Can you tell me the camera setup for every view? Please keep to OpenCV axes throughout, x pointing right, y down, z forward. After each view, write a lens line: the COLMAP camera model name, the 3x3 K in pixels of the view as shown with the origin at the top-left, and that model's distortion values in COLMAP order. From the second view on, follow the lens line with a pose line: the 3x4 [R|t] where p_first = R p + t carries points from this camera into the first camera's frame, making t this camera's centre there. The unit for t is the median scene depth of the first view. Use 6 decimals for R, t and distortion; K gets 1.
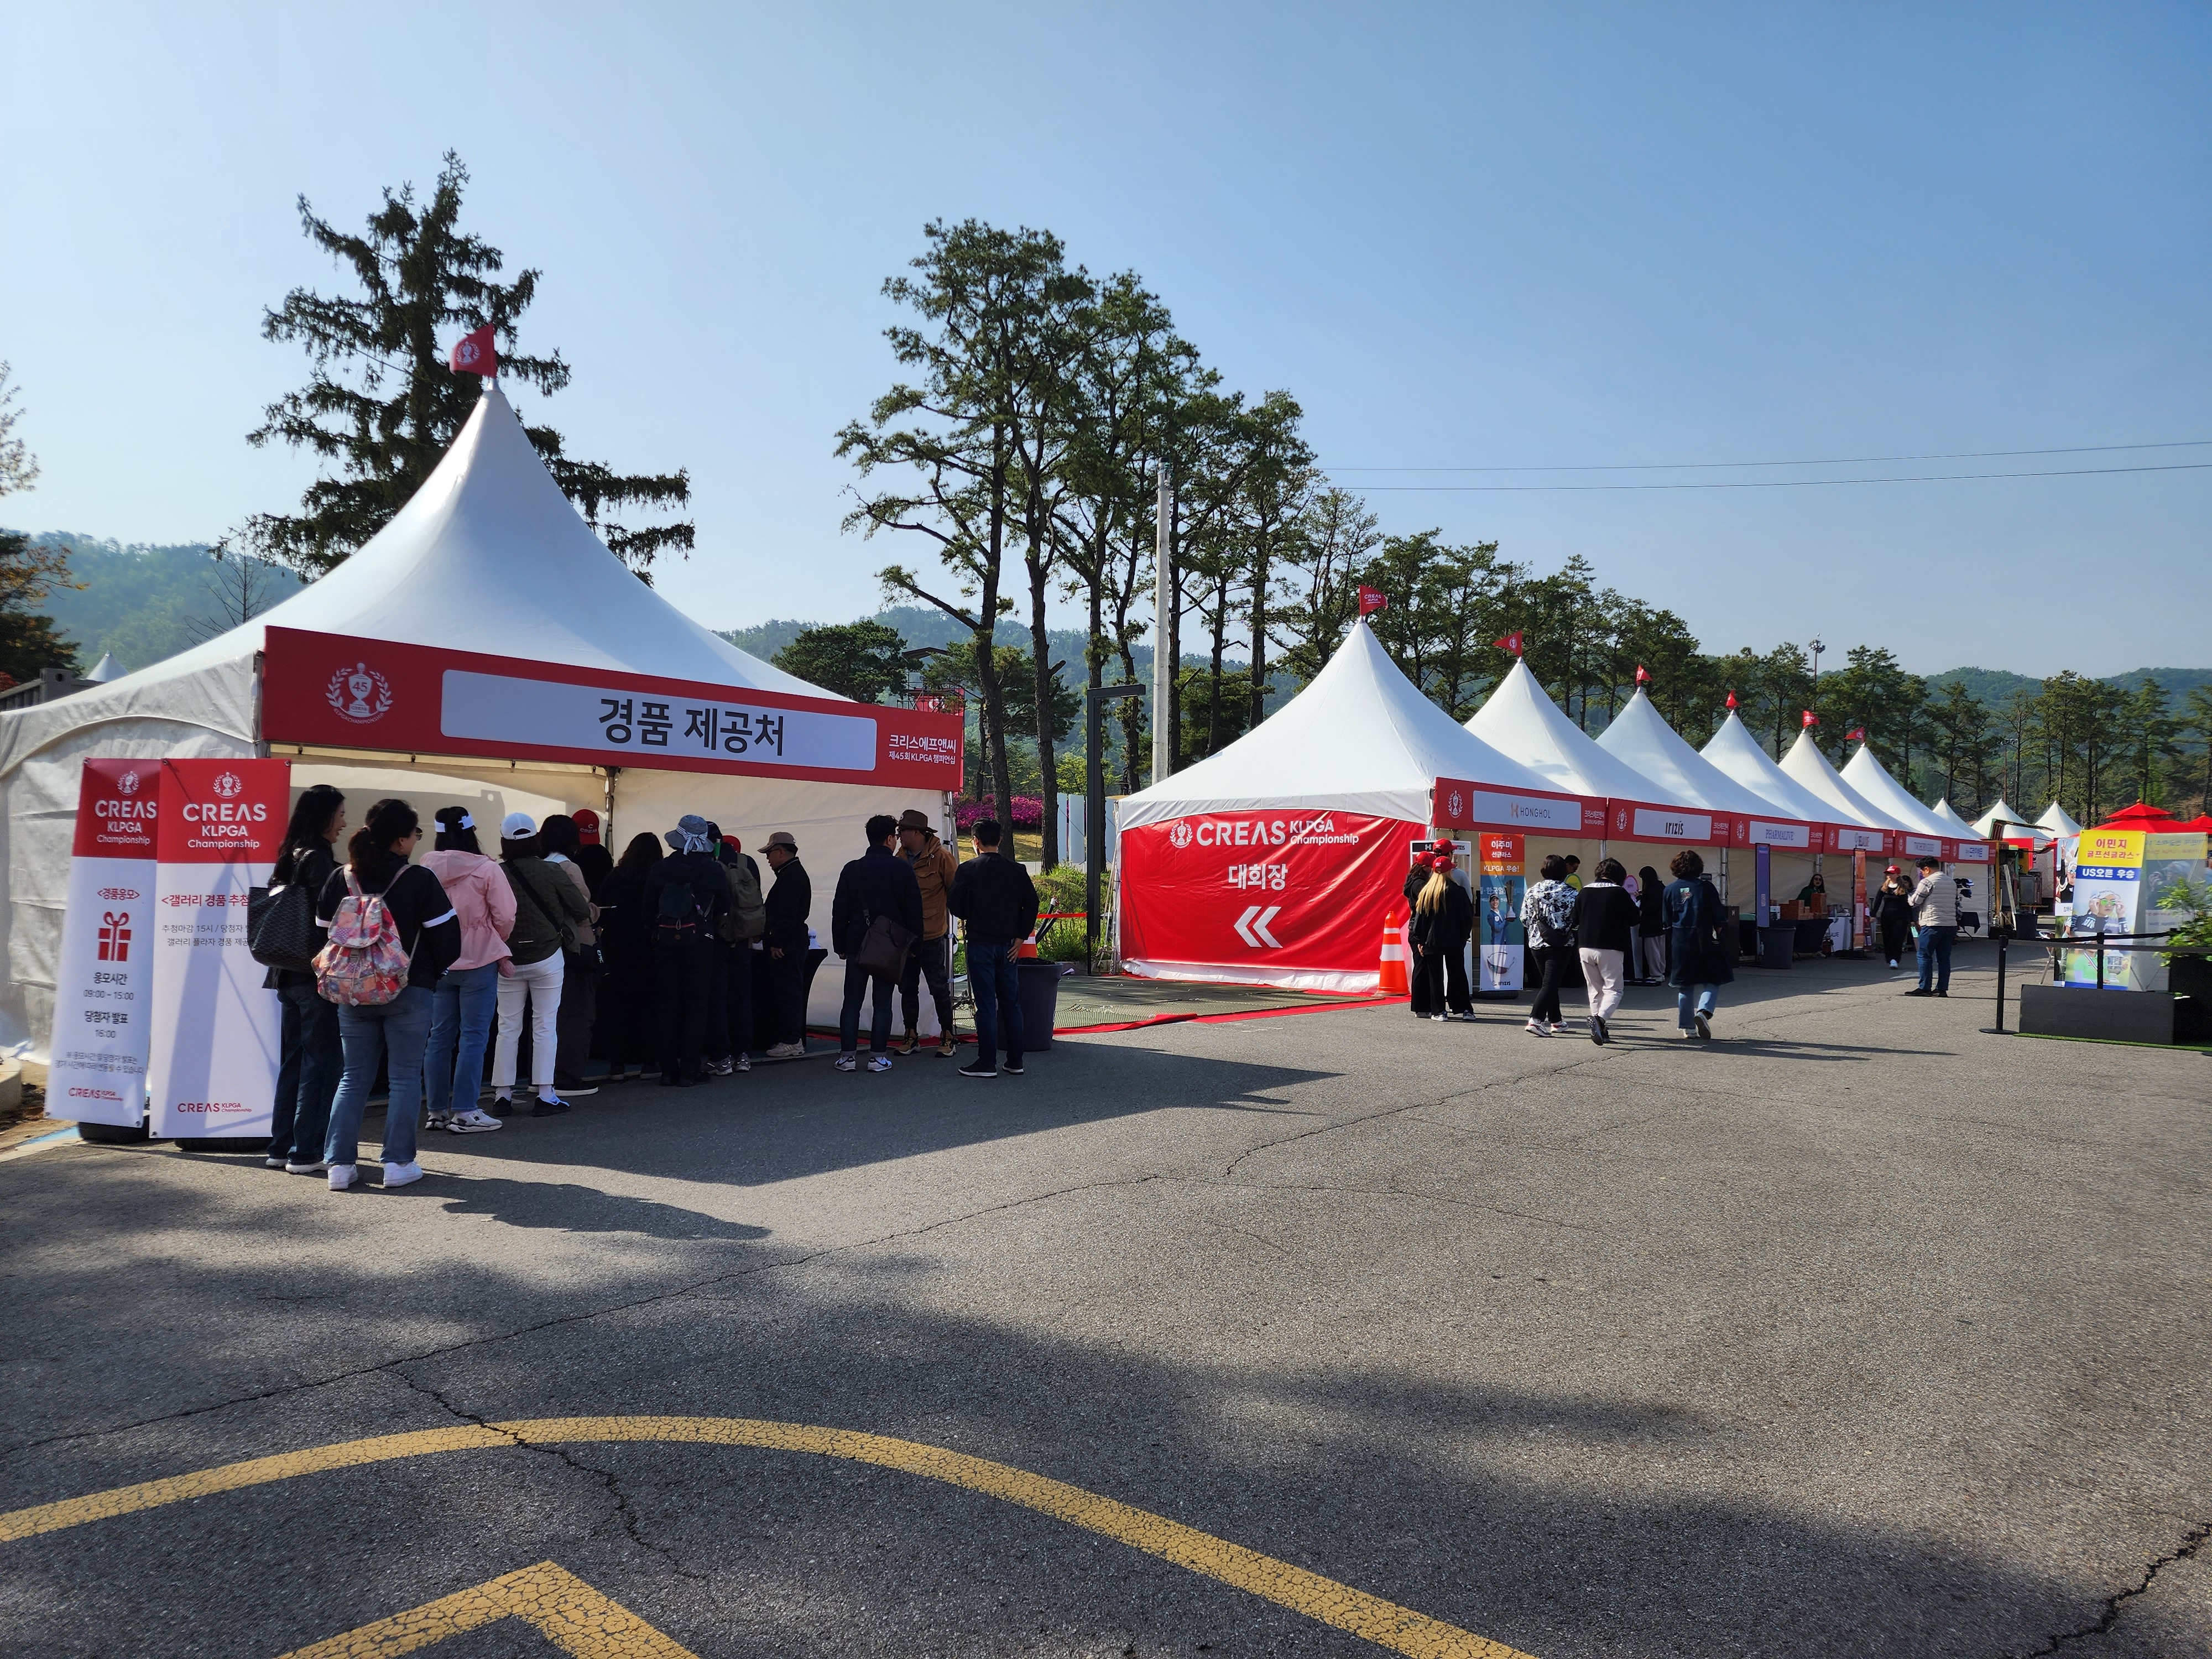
lens RADIAL K [[1485.6, 0, 1111.1], [0, 1485.6, 853.7], [0, 0, 1]] dist [0.082796, -0.060361]
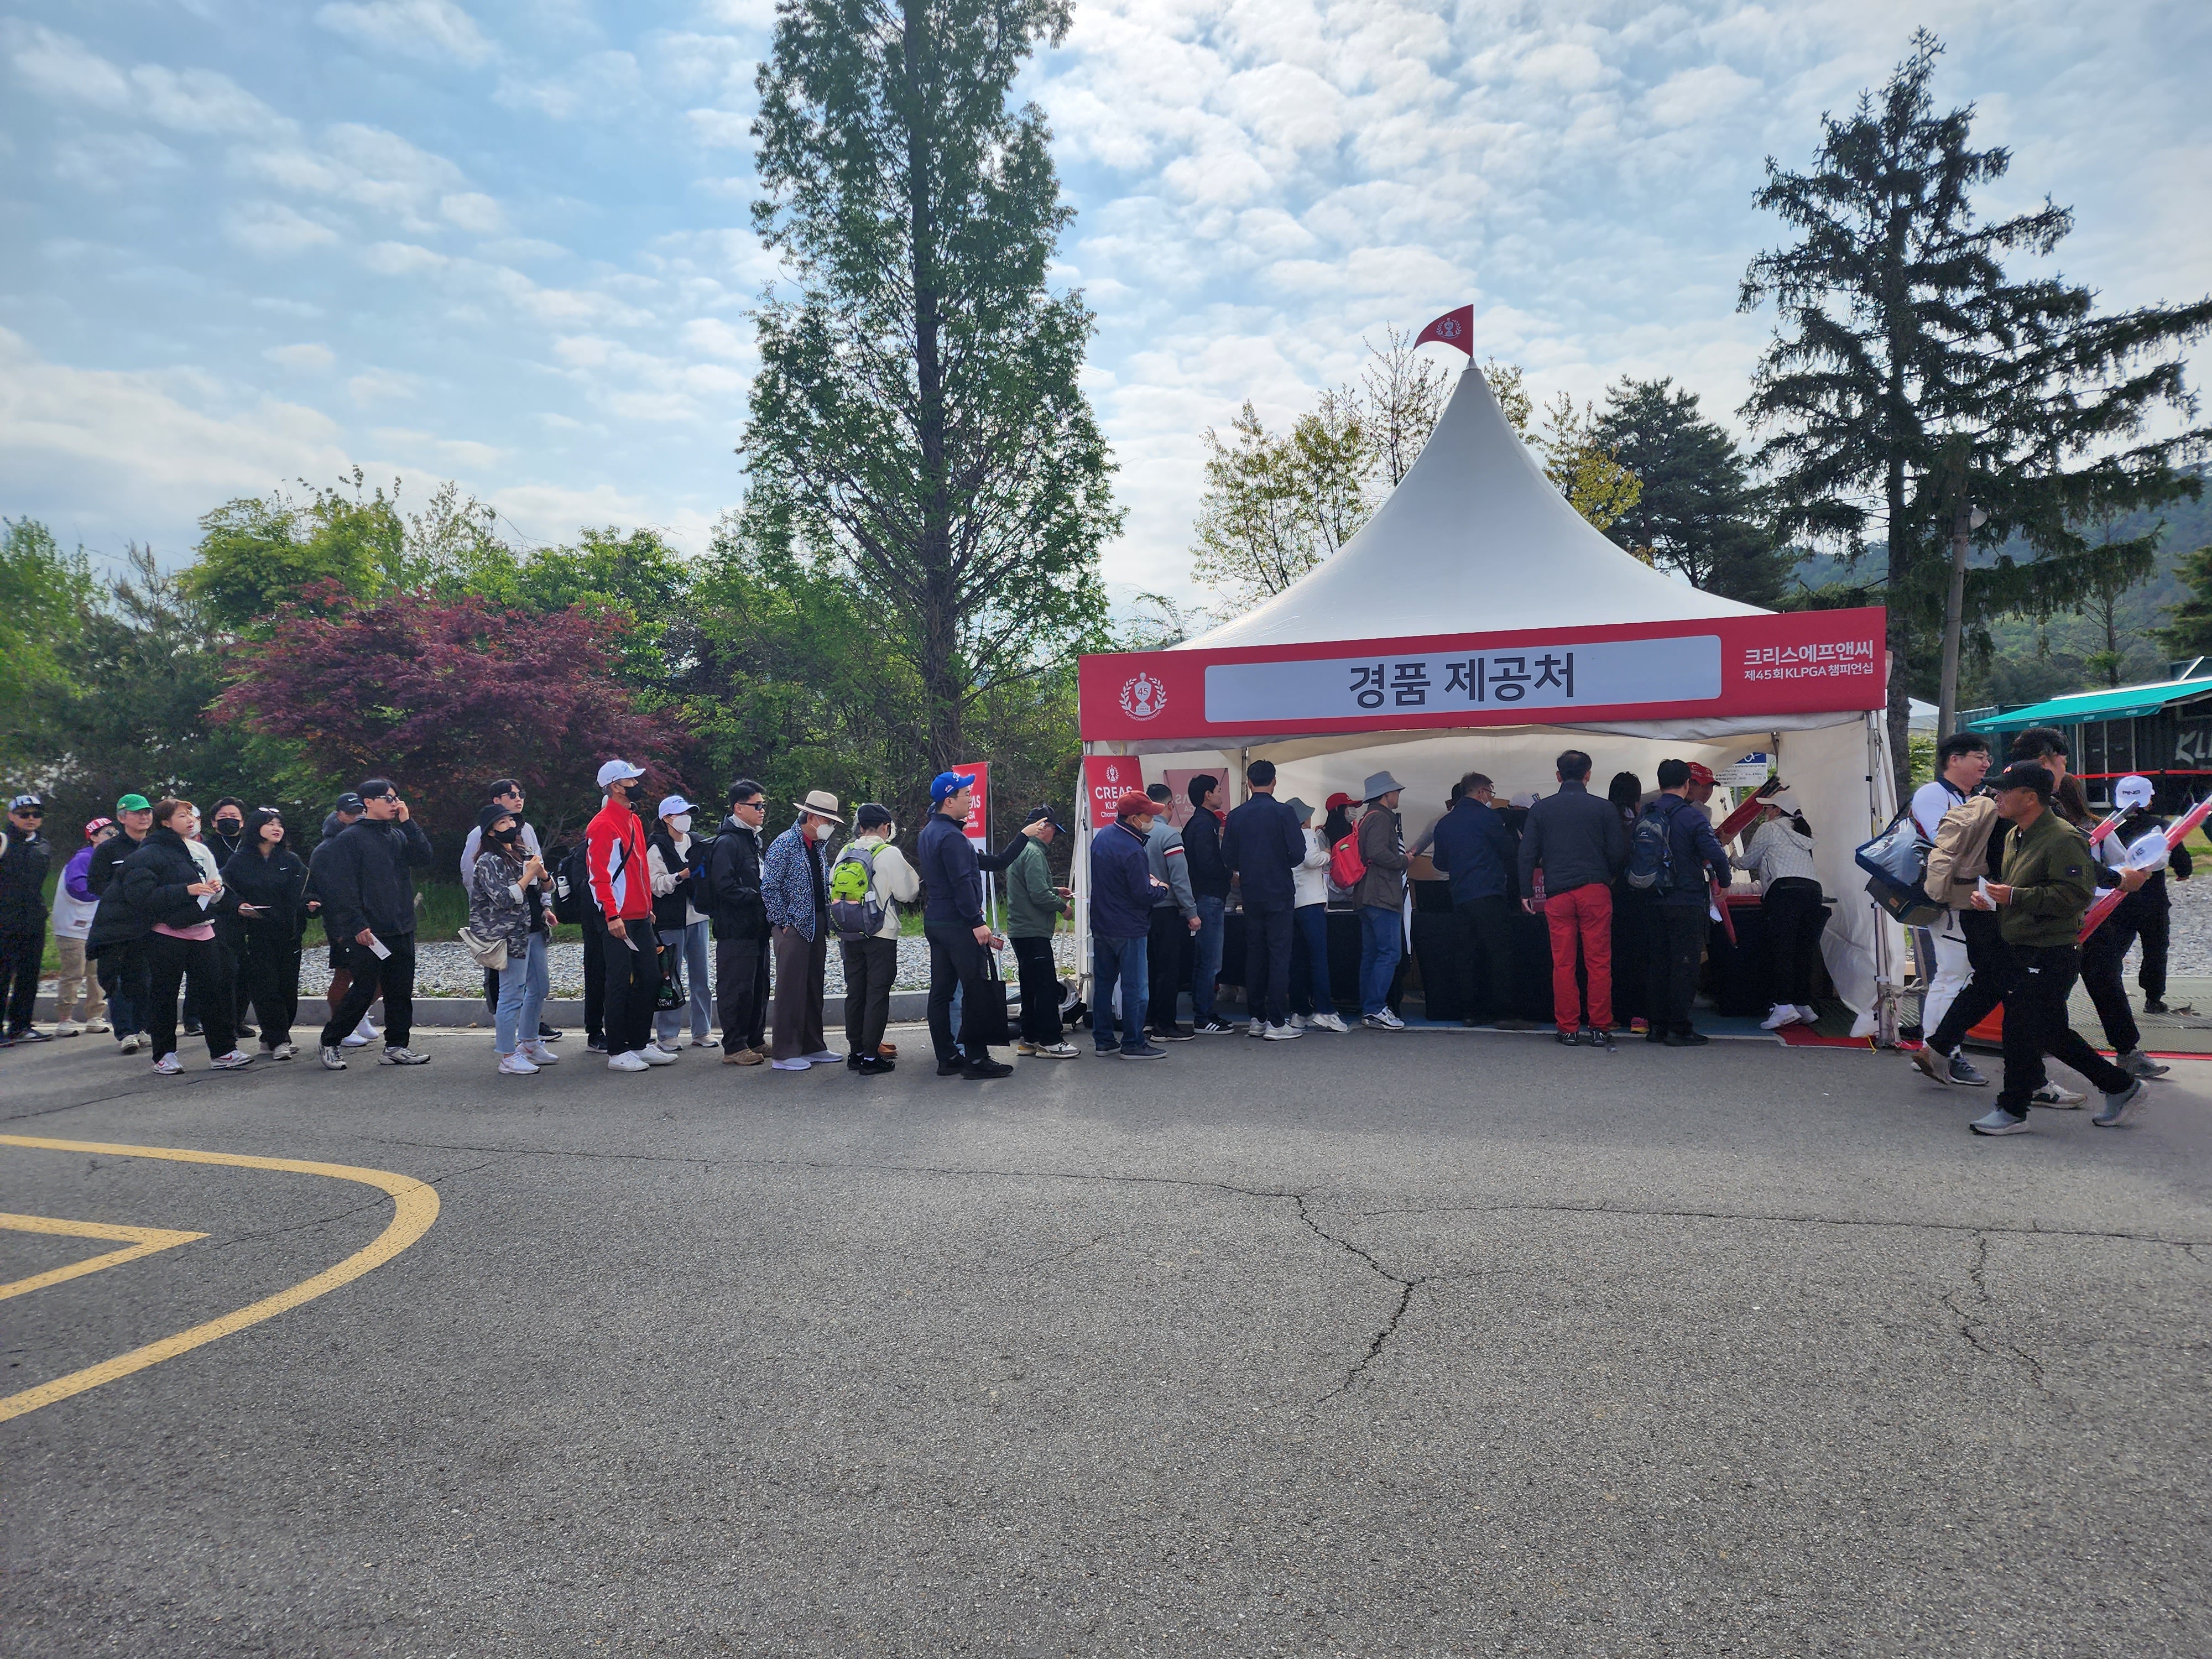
lens RADIAL K [[1485.6, 0, 1108.6], [0, 1485.6, 860.4], [0, 0, 1]] dist [0.082796, -0.060361]
pose [[0.366244, 0.001436, -0.930518, 0.251177], [0.038364, 0.999125, 0.016641, 0.003448], [0.929728, -0.041793, 0.365869, 0.196927]]
